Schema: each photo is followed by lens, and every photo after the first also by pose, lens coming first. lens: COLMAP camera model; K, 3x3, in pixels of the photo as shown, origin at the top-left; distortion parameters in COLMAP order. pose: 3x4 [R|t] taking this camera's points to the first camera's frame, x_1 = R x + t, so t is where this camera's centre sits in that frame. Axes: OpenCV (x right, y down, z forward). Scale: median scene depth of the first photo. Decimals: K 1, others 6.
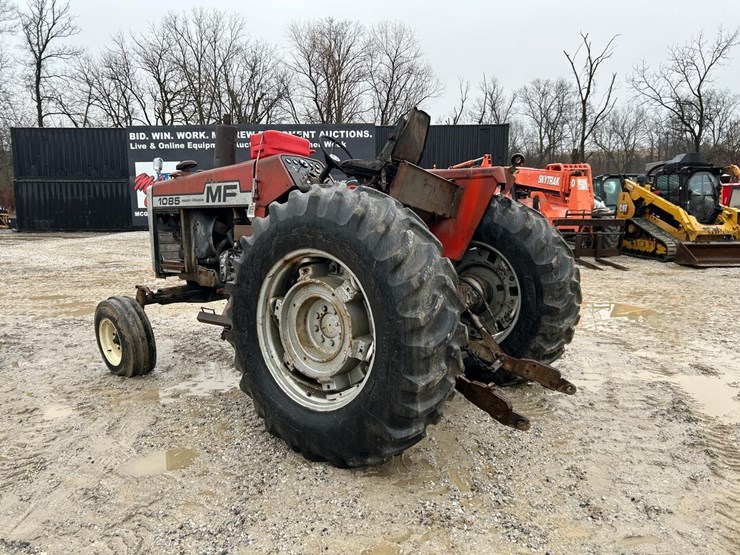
lens RADIAL K [[557.0, 0, 362.3], [0, 557.0, 280.1], [0, 0, 1]] dist [0.074684, -0.087236]
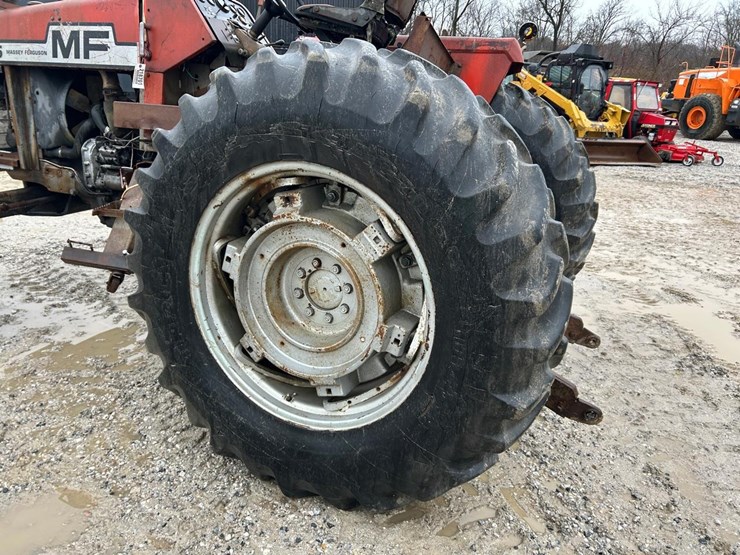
lens RADIAL K [[558.8, 0, 374.1], [0, 558.8, 272.3], [0, 0, 1]] dist [0.057313, -0.066209]
pose [[0.962206, -0.024280, 0.271238, -0.162704], [-0.029037, 0.981191, 0.190842, -0.052309], [-0.270770, -0.191505, 0.943403, 0.395724]]
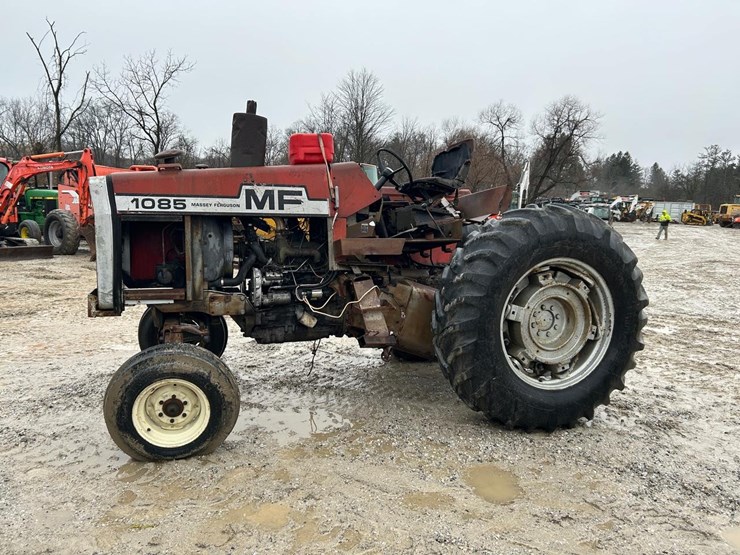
lens RADIAL K [[556.9, 0, 370.0], [0, 556.9, 277.5], [0, 0, 1]] dist [0.043254, -0.034845]
pose [[0.549357, -0.074153, 0.832291, -1.221744], [0.076189, 0.996351, 0.038481, -0.085018], [-0.832107, 0.042272, 0.553002, 0.605677]]
